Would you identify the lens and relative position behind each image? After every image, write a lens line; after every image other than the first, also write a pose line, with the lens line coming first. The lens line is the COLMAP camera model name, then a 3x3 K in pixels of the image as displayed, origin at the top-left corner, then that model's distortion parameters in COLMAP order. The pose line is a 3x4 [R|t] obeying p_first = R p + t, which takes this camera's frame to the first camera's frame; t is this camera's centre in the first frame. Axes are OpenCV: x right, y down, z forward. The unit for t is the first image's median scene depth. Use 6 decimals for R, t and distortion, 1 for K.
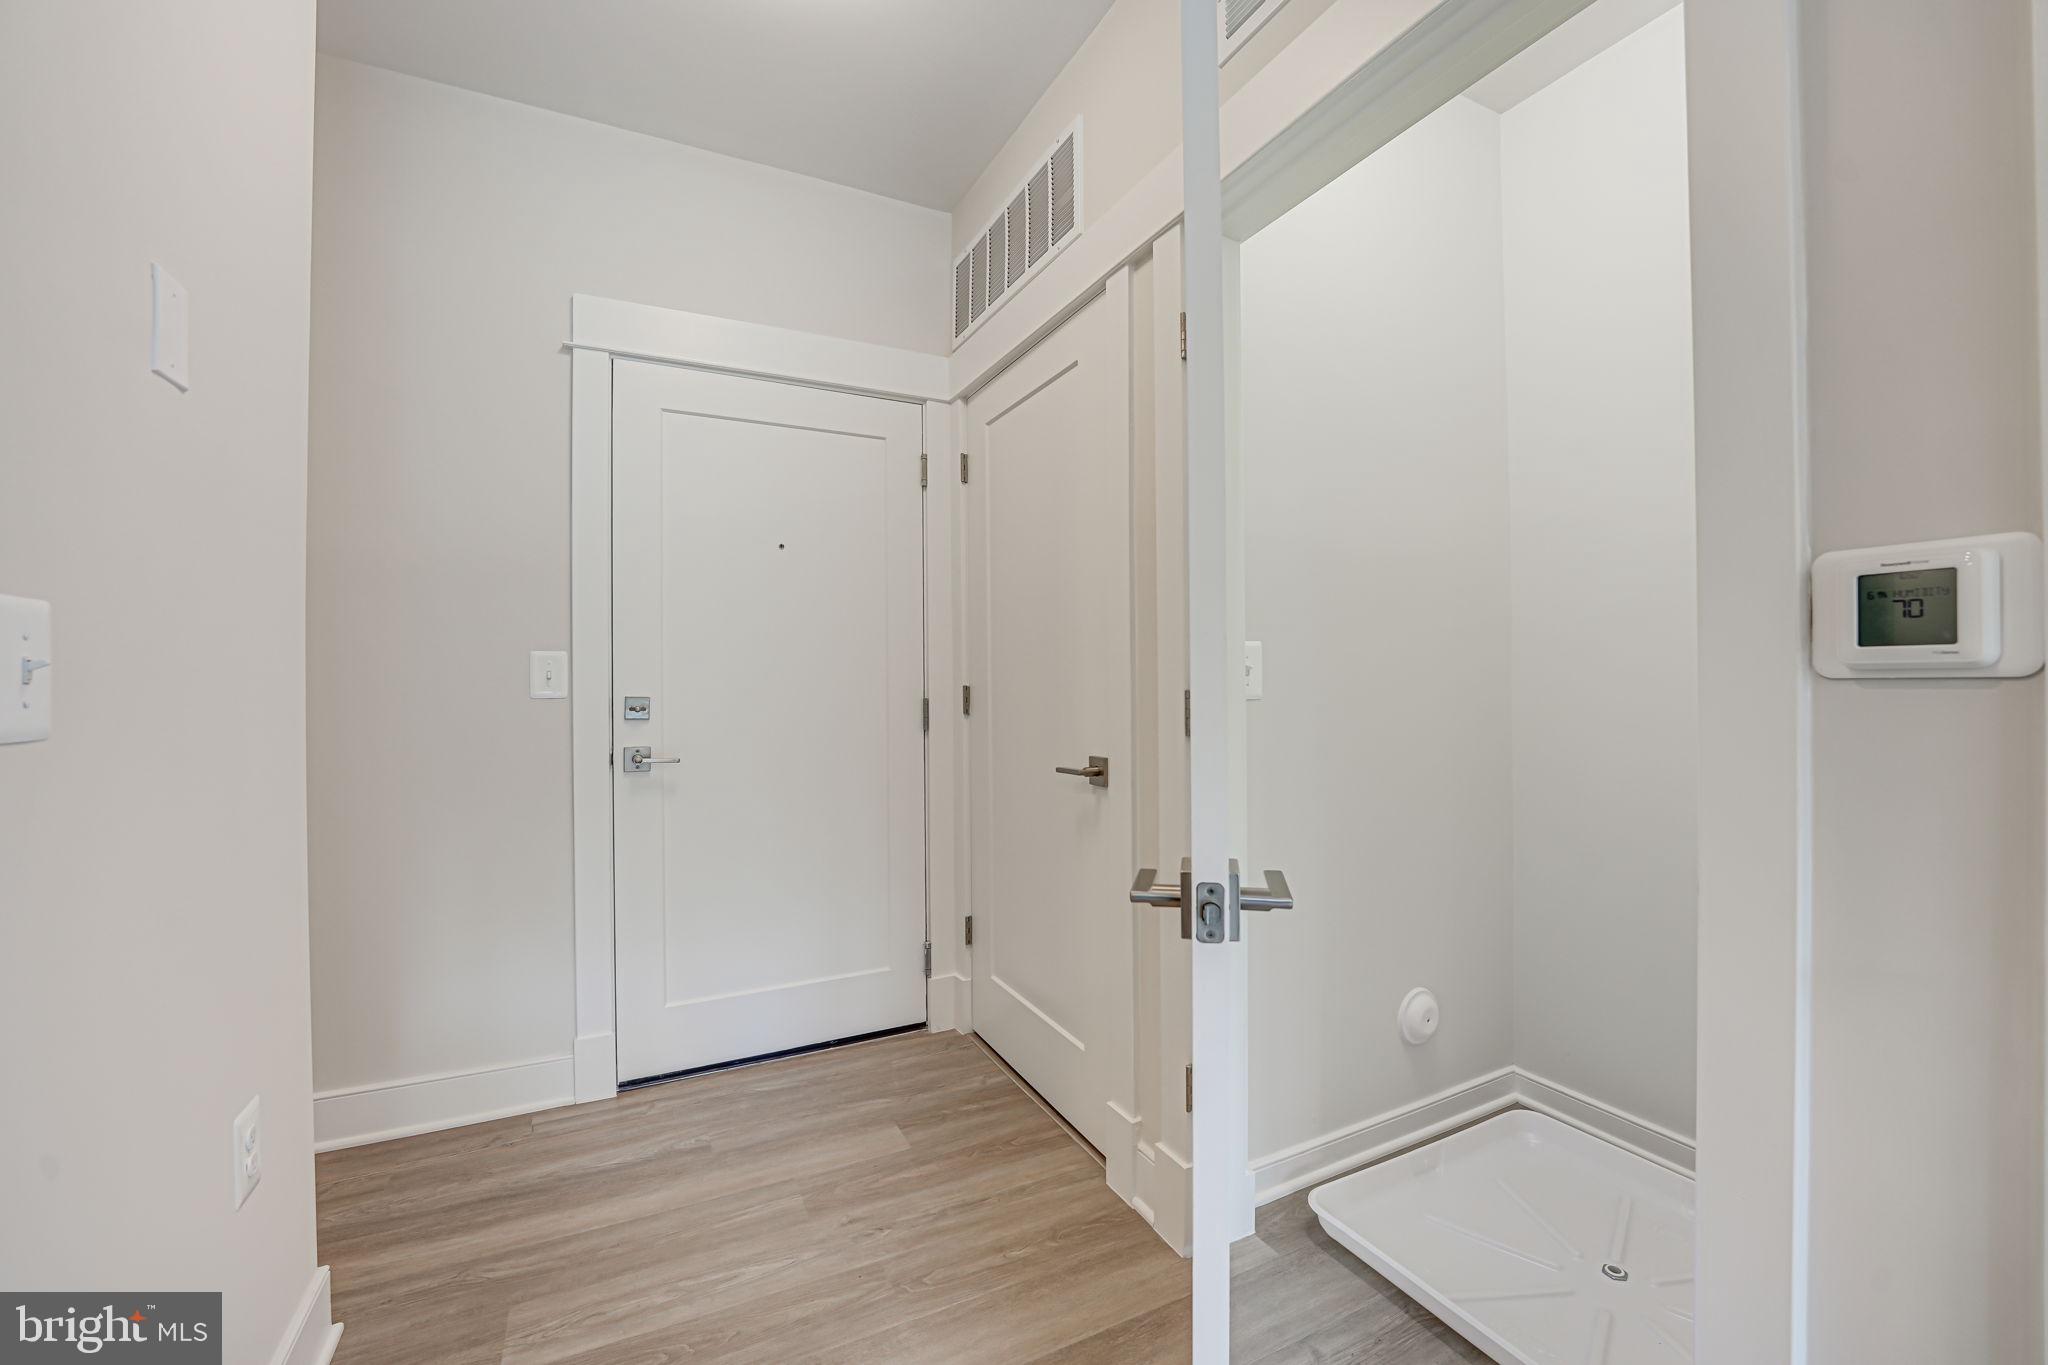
lens RADIAL K [[829.2, 0, 1022.9], [0, 829.2, 679.1], [0, 0, 1]] dist [-0.028858, 0.004020]
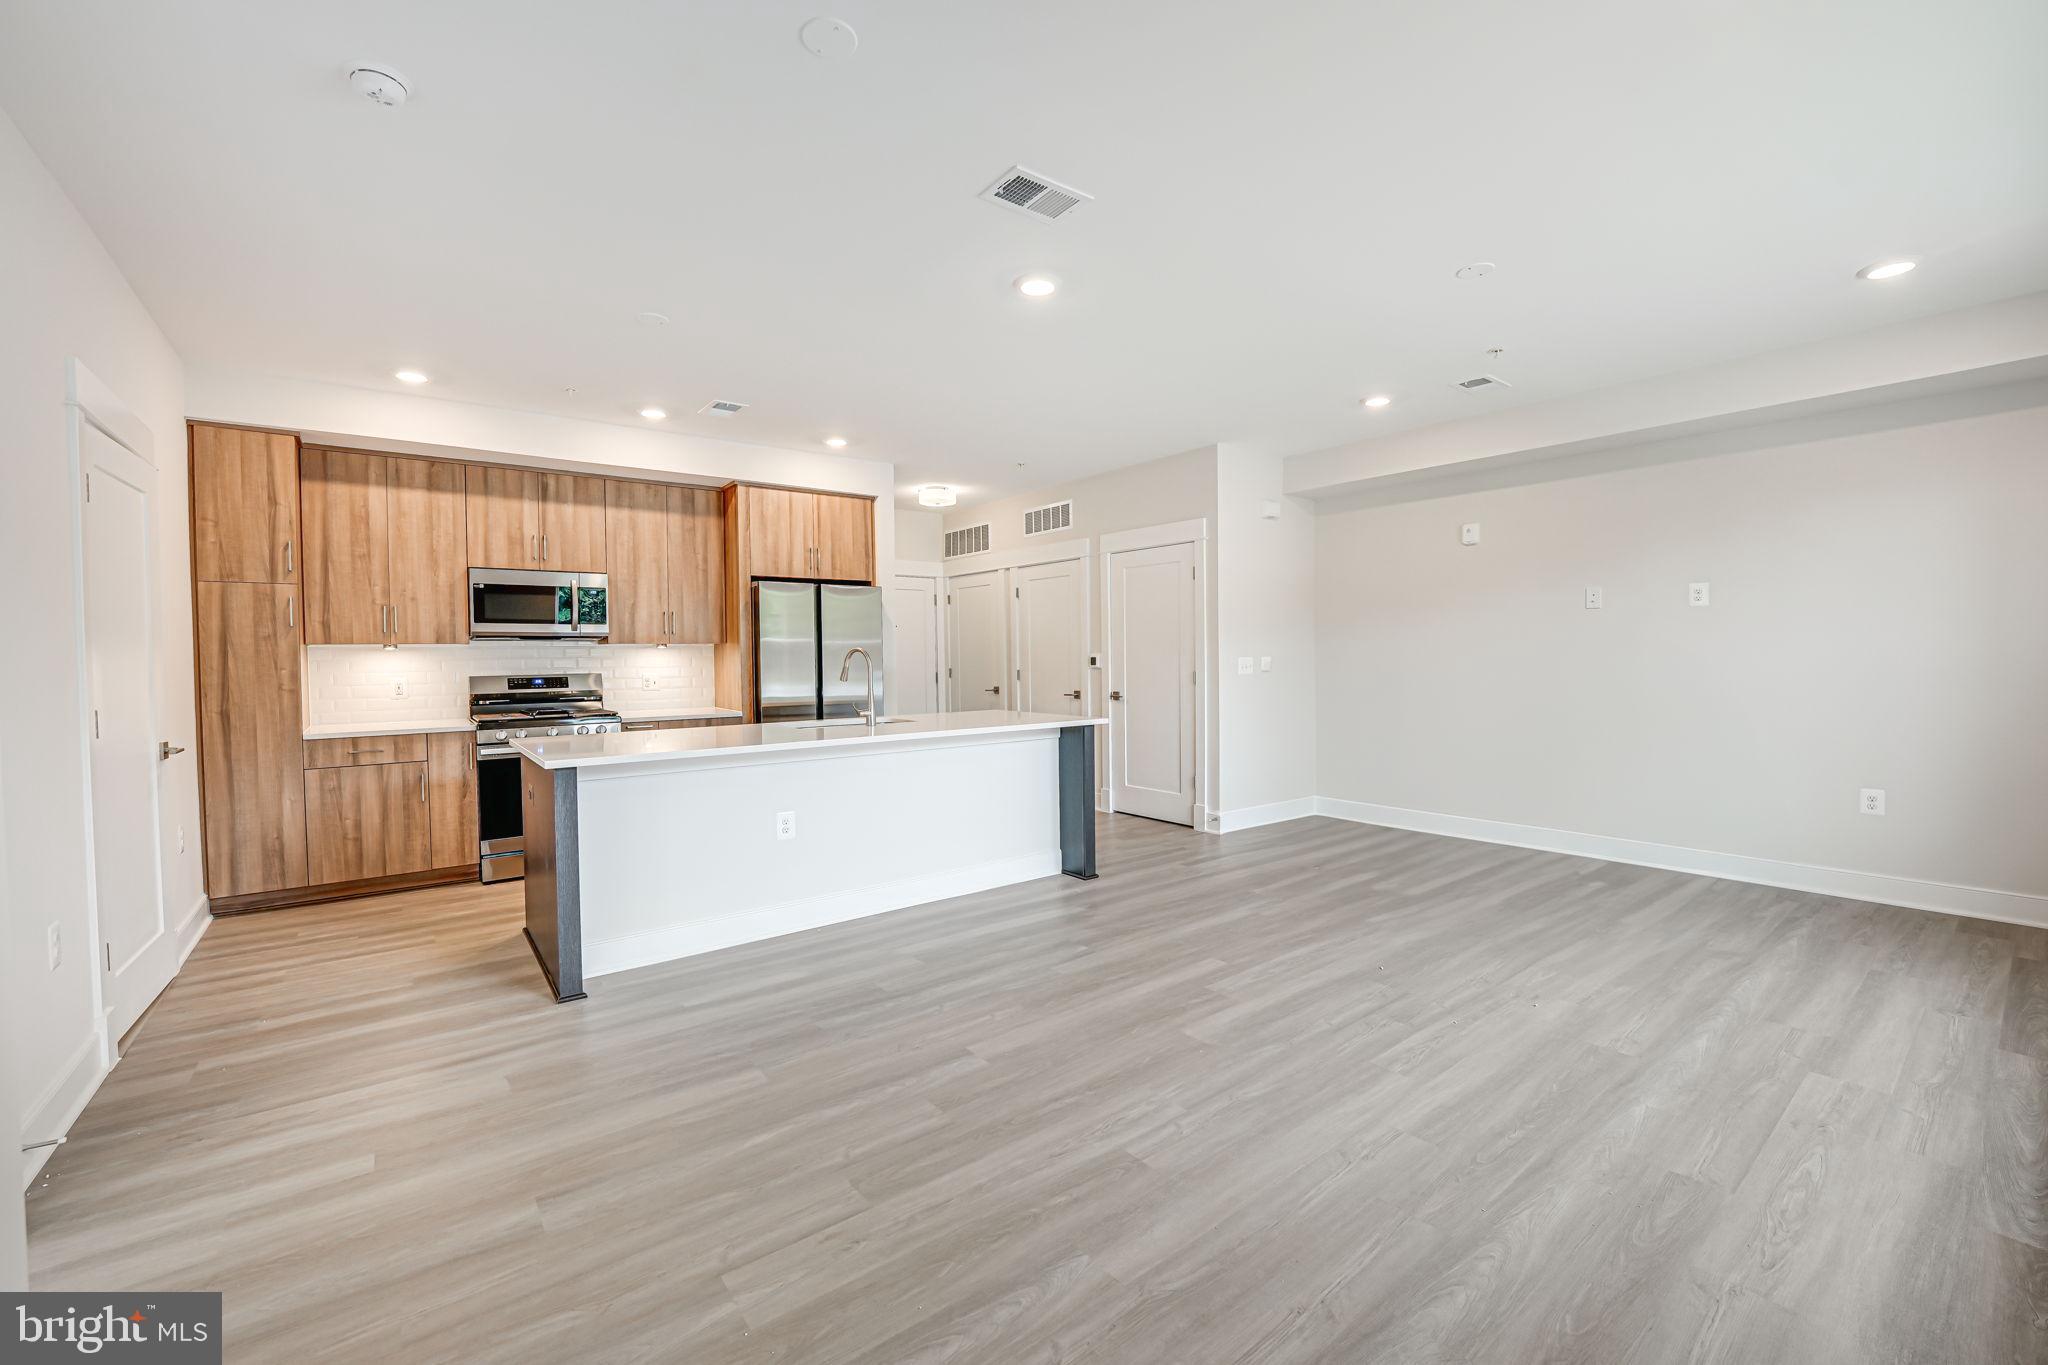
lens RADIAL K [[829.4, 0, 1023.5], [0, 829.4, 679.9], [0, 0, 1]] dist [-0.025773, 0.000707]
pose [[0.981285, -0.012062, 0.192180, -0.478084], [0.006278, 0.999510, 0.030679, -0.051956], [-0.192456, -0.028898, 0.980880, -2.559013]]
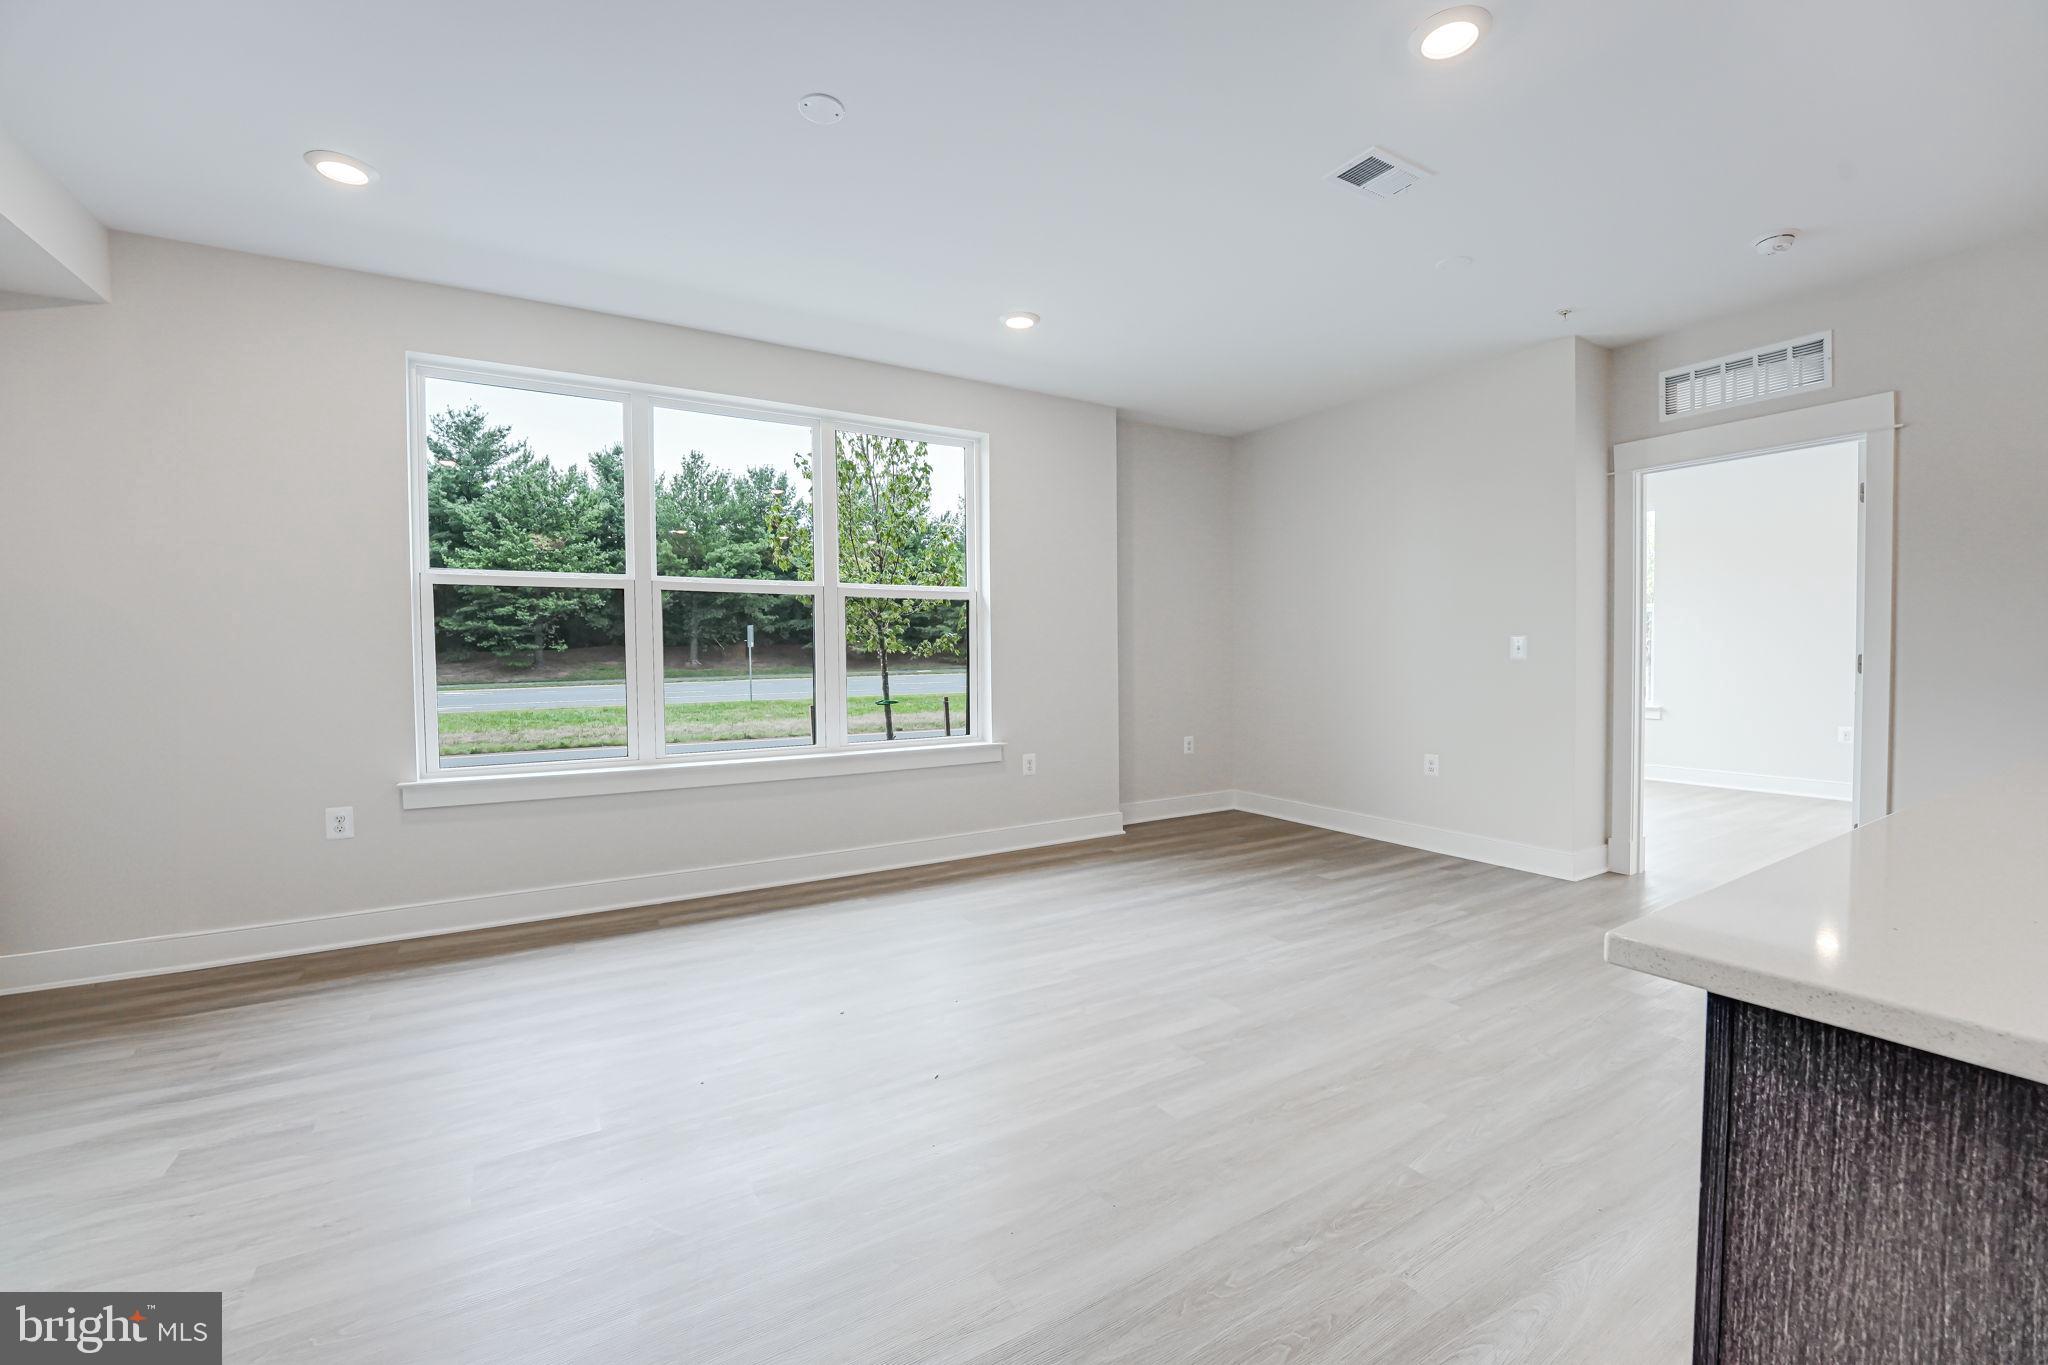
lens RADIAL K [[829.4, 0, 1023.5], [0, 829.4, 679.9], [0, 0, 1]] dist [-0.025773, 0.000707]
pose [[-0.996596, 0.014704, -0.081119, 0.382354], [0.012382, 0.999501, 0.029055, -0.003452], [0.081506, 0.027952, -0.996281, -0.279438]]
